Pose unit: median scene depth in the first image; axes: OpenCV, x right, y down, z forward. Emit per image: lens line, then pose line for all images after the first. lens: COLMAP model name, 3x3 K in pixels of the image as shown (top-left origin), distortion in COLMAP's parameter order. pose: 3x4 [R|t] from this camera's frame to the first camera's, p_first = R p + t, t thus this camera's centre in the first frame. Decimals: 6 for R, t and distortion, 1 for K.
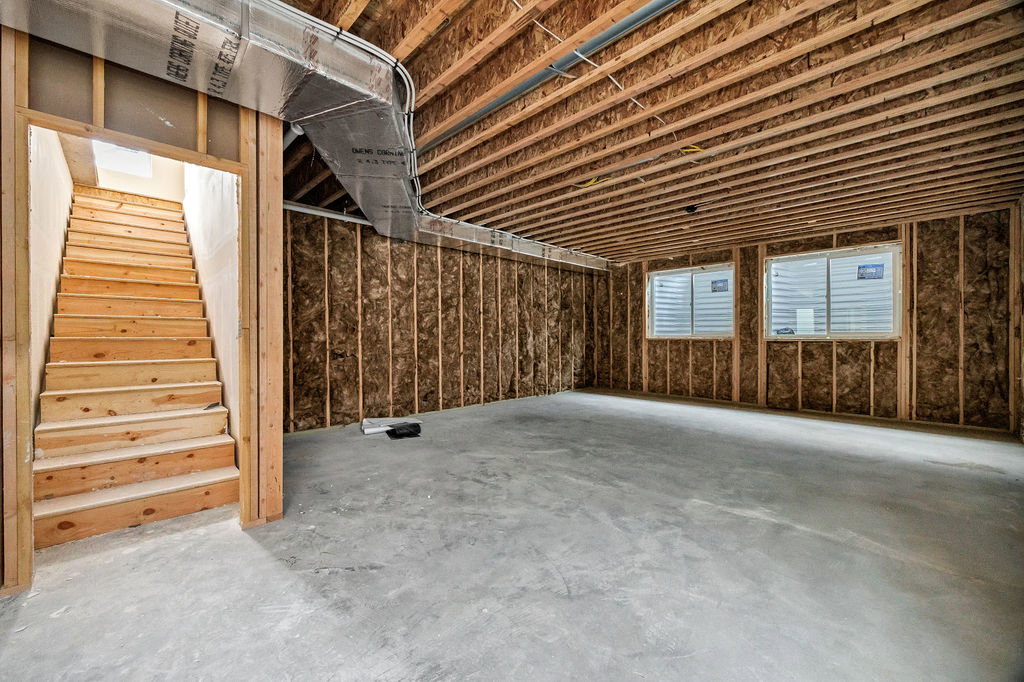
lens RADIAL K [[404.4, 0, 498.1], [0, 404.4, 338.0], [0, 0, 1]] dist [-0.002344, -0.000449]
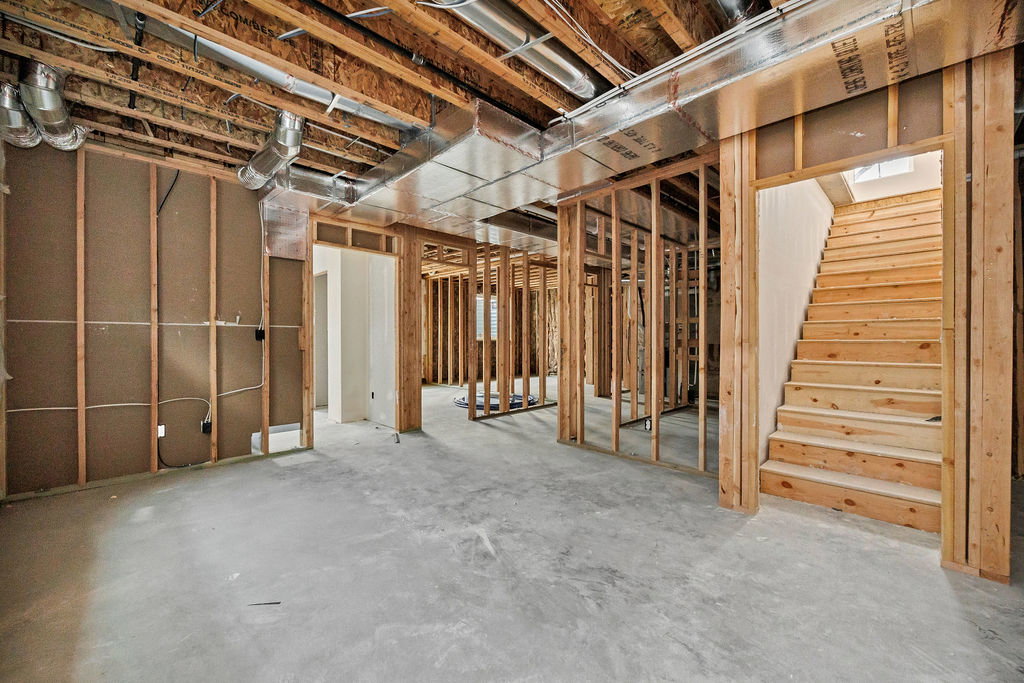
lens RADIAL K [[404.4, 0, 498.1], [0, 404.4, 338.5], [0, 0, 1]] dist [-0.002344, -0.000449]
pose [[-0.000340, -0.003429, -0.999994, 0.206671], [-0.002337, 0.999991, -0.003429, 0.000688], [0.999997, 0.002336, -0.000348, 0.064188]]
